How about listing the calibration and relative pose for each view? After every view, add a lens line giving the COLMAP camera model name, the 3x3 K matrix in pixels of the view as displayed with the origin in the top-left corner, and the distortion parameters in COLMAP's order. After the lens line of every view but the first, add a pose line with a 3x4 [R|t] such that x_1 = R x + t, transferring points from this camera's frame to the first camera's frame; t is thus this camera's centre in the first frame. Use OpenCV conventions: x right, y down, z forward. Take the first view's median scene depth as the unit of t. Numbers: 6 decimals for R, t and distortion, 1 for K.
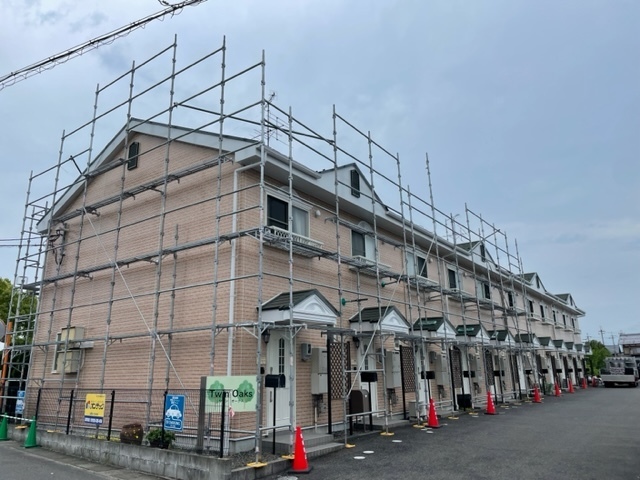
lens RADIAL K [[492.0, 0, 311.3], [0, 492.0, 226.5], [0, 0, 1]] dist [0.001230, -0.000729]
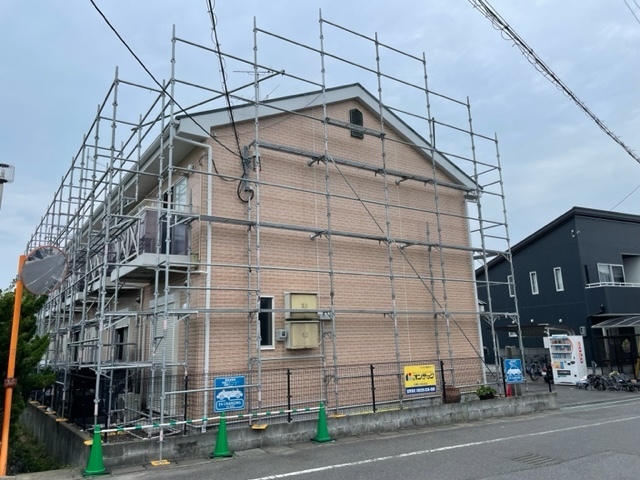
lens RADIAL K [[492.0, 0, 317.0], [0, 492.0, 233.8], [0, 0, 1]] dist [0.001230, -0.000729]
pose [[0.338757, 0.219632, 0.914880, -4.550986], [-0.239056, 0.960555, -0.142081, 0.803341], [-0.909998, -0.170577, 0.377899, 2.519594]]
